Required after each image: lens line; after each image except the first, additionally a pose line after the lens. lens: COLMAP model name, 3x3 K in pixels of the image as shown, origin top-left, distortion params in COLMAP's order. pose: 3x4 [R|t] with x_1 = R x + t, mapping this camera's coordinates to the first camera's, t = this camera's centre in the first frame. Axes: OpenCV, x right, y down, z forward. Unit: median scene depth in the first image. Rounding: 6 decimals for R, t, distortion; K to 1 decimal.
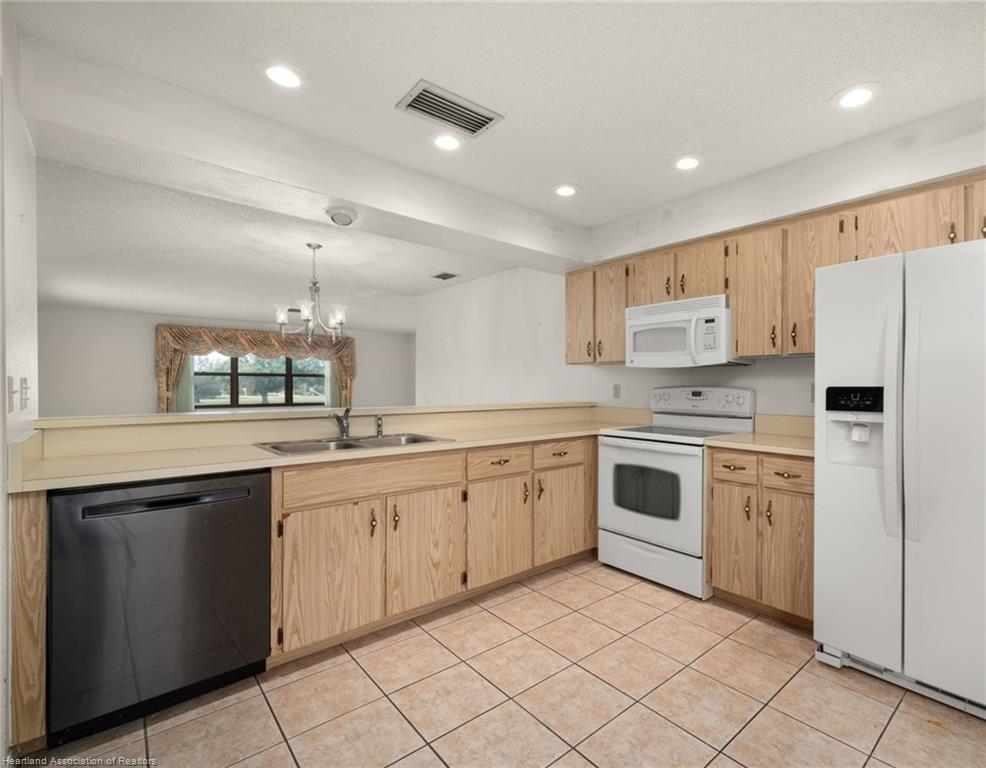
lens RADIAL K [[475.3, 0, 562.8], [0, 475.3, 389.2], [0, 0, 1]] dist [0.001549, 0.000059]
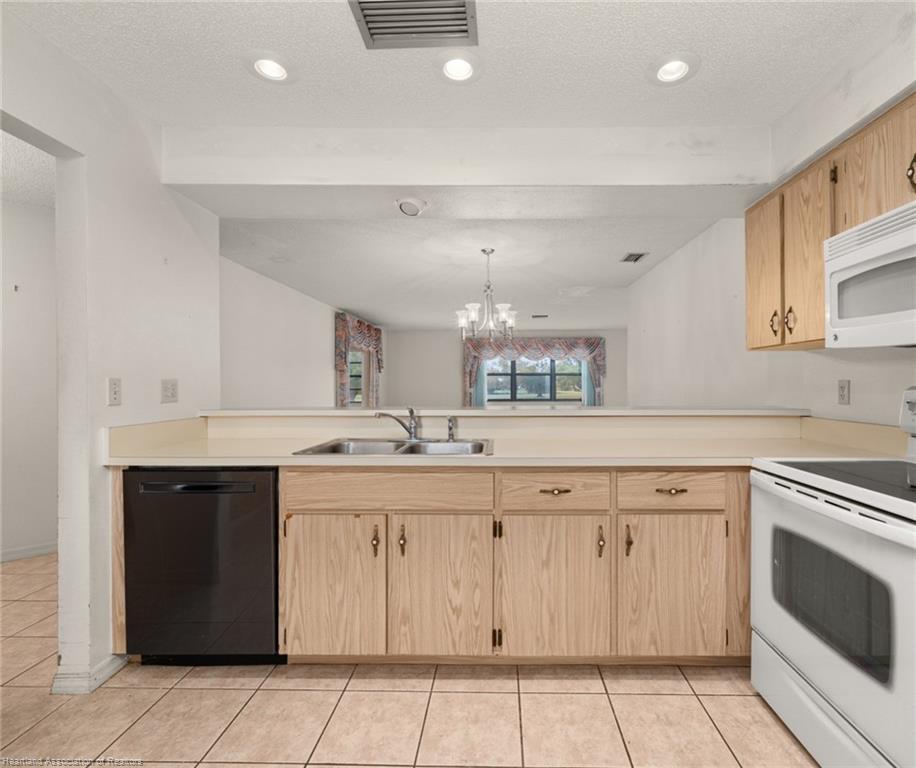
lens RADIAL K [[445.8, 0, 500.0], [0, 445.8, 384.3], [0, 0, 1]] dist [-0.001704, -0.000281]
pose [[0.719100, -0.002233, -0.694903, 0.270453], [-0.000761, 0.999992, -0.004001, -0.003877], [0.694906, 0.003406, 0.719093, 0.458365]]
